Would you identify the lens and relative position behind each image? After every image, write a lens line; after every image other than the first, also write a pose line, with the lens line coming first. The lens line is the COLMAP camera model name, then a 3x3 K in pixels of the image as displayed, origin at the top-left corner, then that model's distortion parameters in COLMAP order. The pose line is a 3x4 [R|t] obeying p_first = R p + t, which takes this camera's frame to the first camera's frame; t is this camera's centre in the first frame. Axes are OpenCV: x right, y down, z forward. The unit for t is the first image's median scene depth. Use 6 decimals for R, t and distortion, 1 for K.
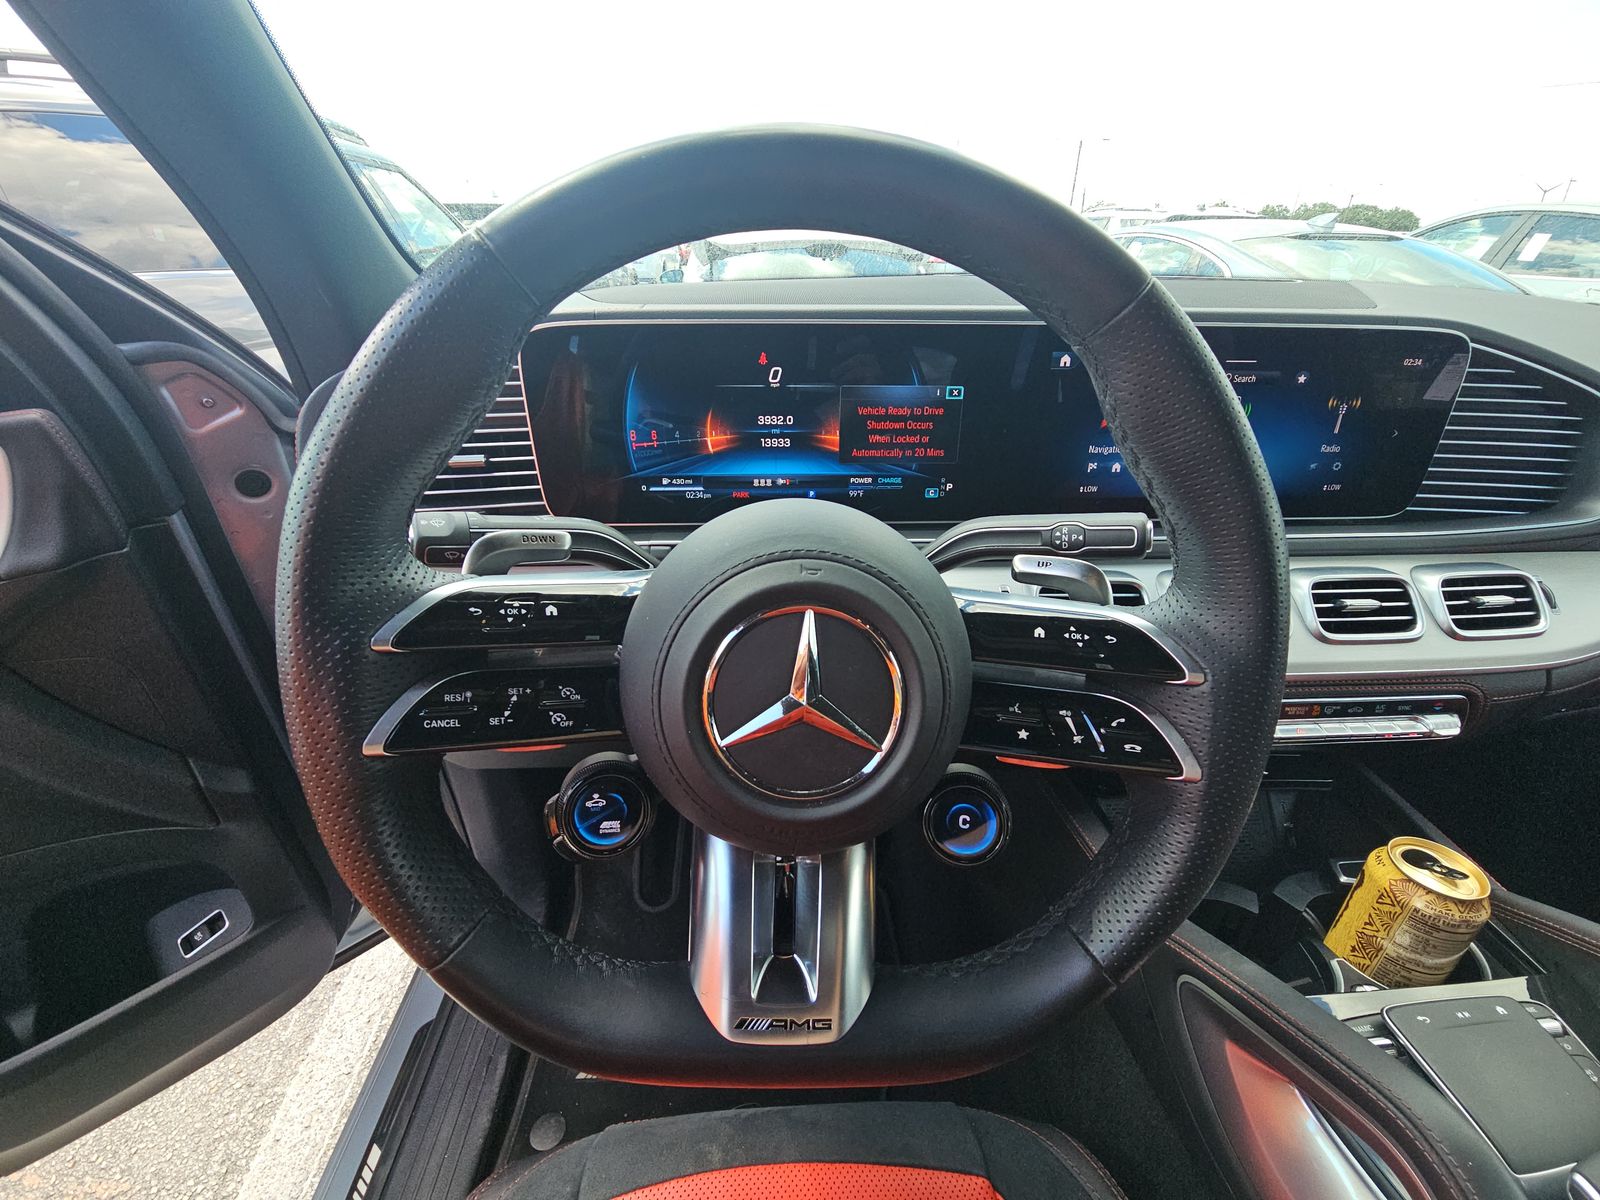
lens RADIAL K [[646.9, 0, 803.7], [0, 646.9, 601.9], [0, 0, 1]] dist [-0.002313, -0.004027]
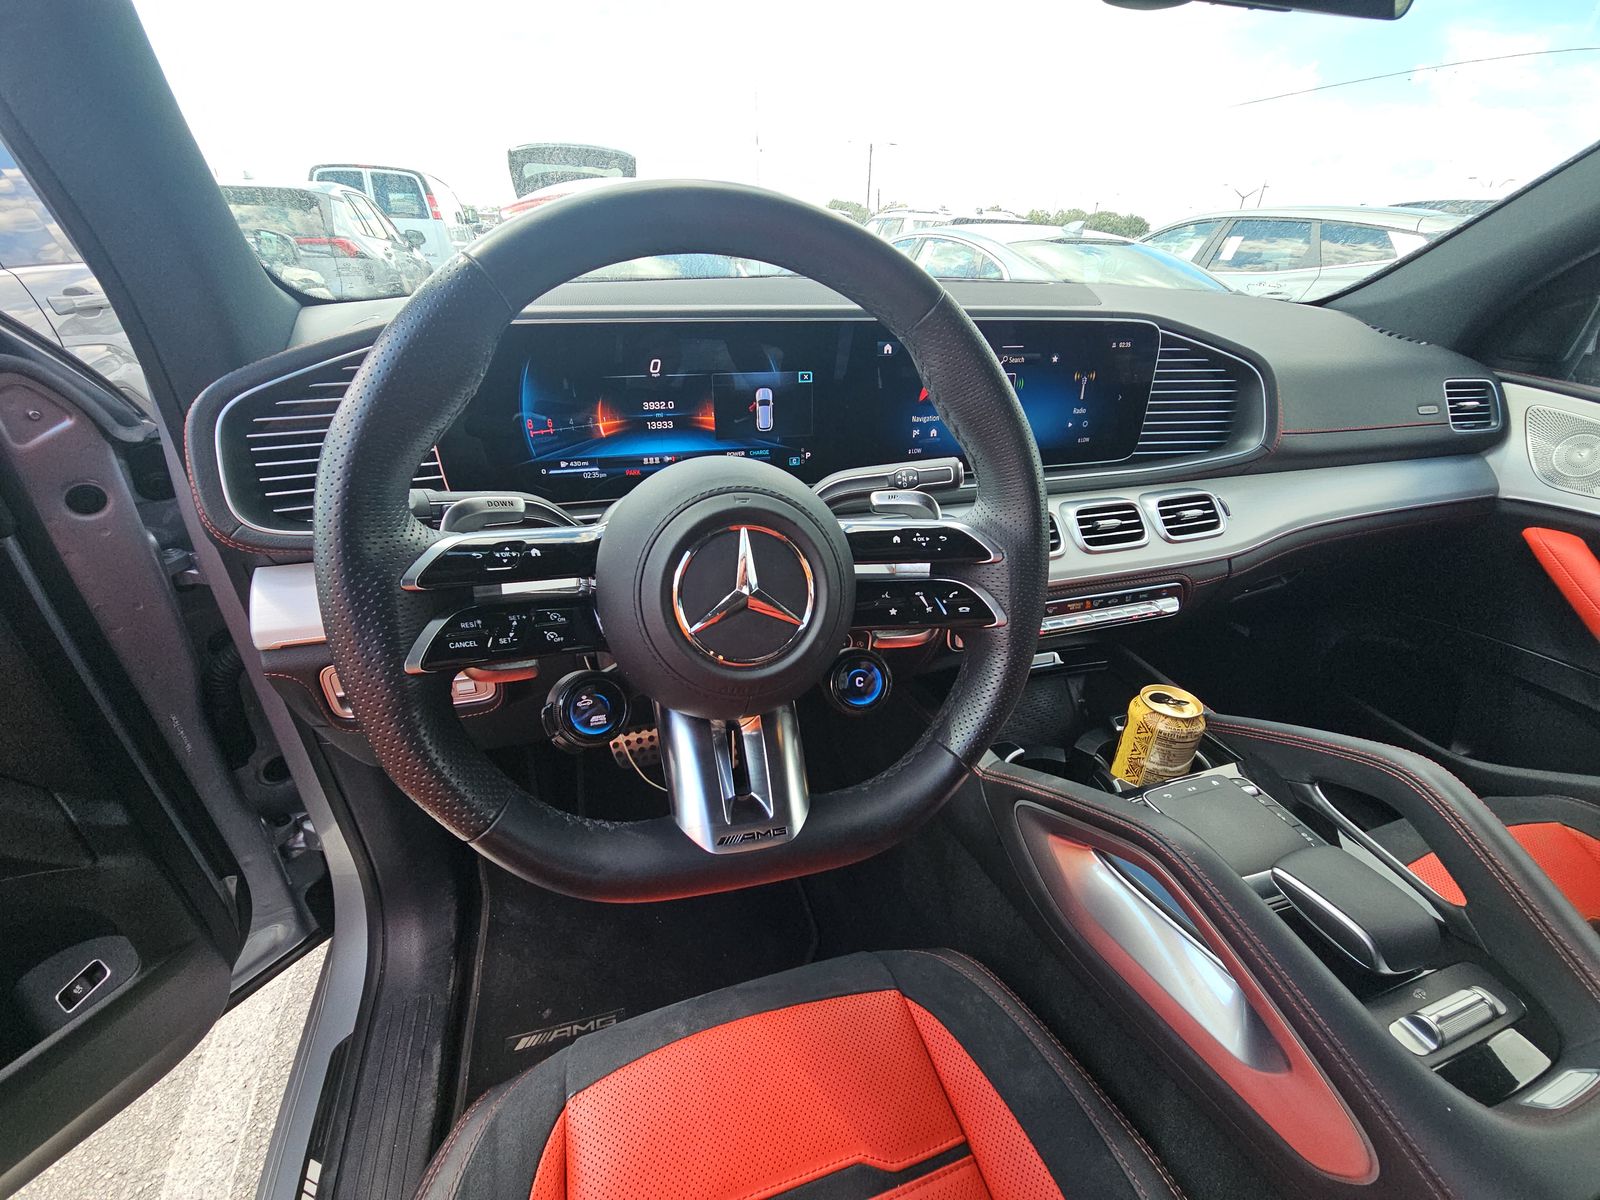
lens RADIAL K [[646.9, 0, 799.2], [0, 646.9, 610.2], [0, 0, 1]] dist [-0.002313, -0.004027]
pose [[0.968394, -0.109839, 0.223940, -0.099125], [0.105916, 0.993938, 0.029491, 0.076307], [-0.225821, -0.004840, 0.974157, -0.188669]]
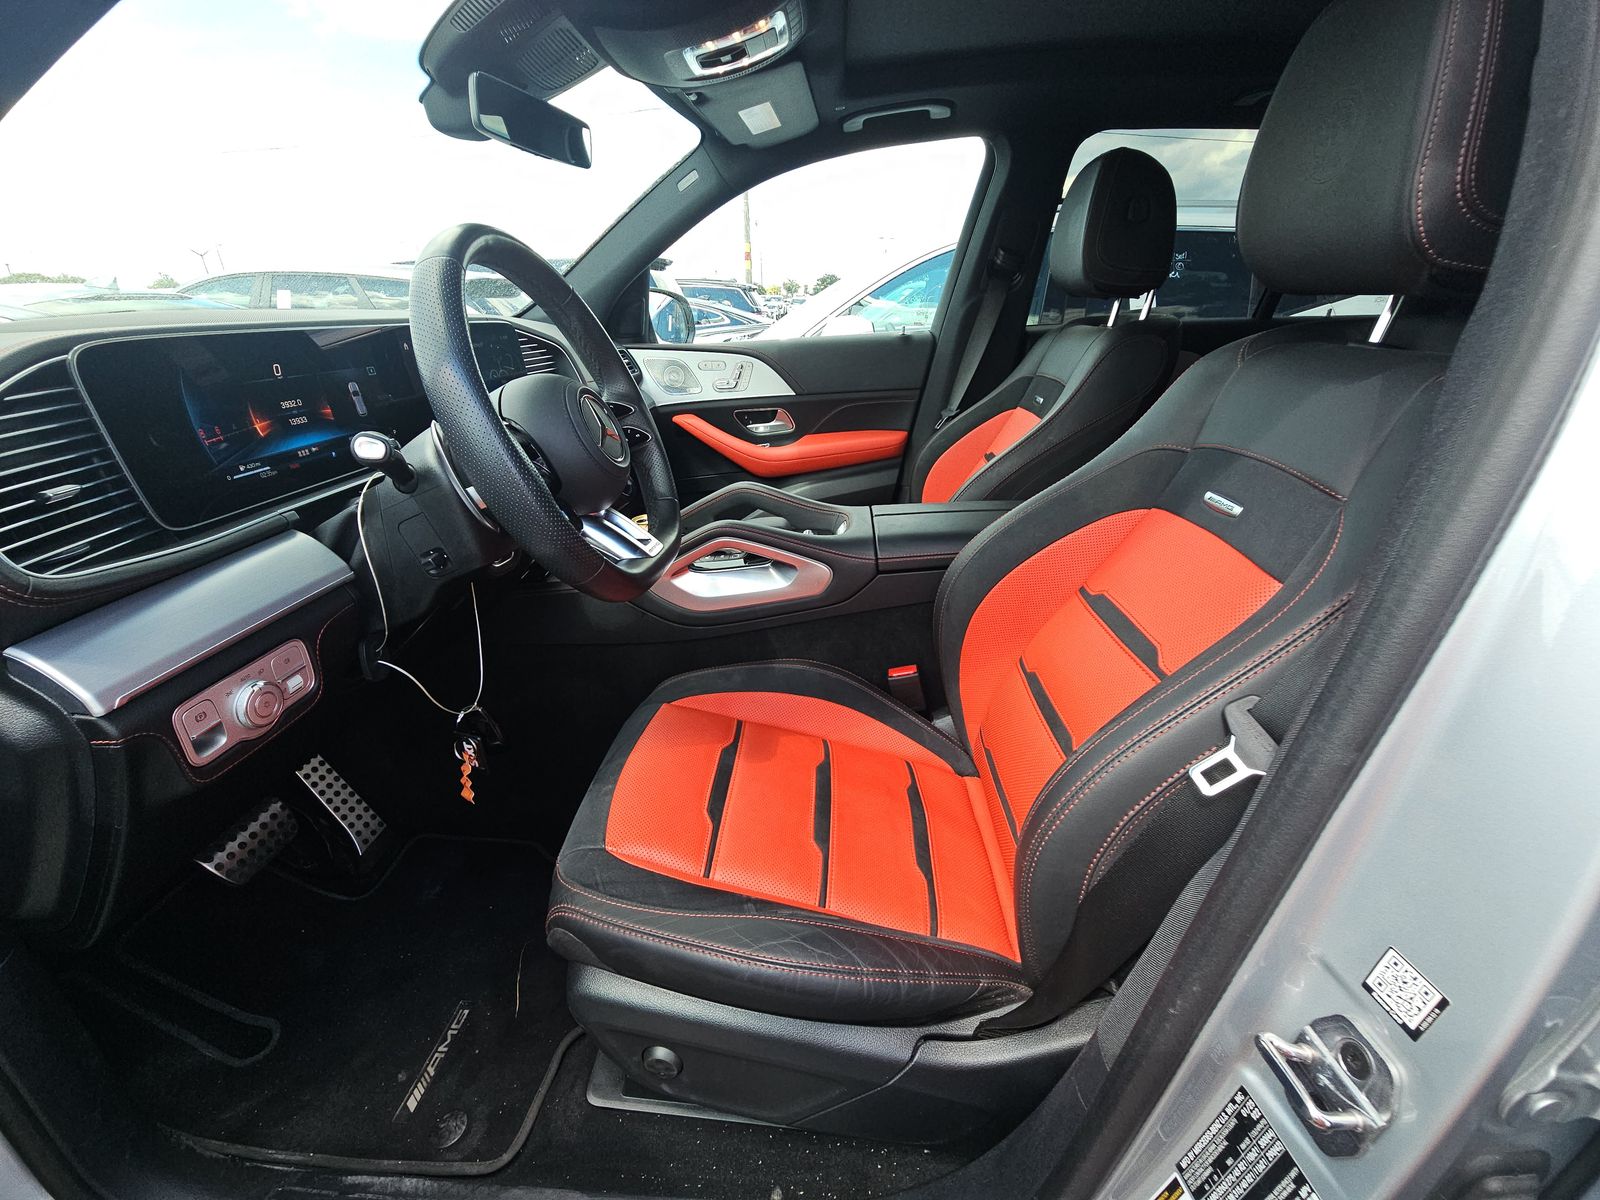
lens RADIAL K [[646.9, 0, 763.5], [0, 646.9, 616.7], [0, 0, 1]] dist [-0.002313, -0.004027]
pose [[0.154797, -0.436229, 0.886421, -1.254401], [0.486286, 0.814662, 0.315994, 0.127660], [-0.859979, 0.382140, 0.338239, -0.113733]]
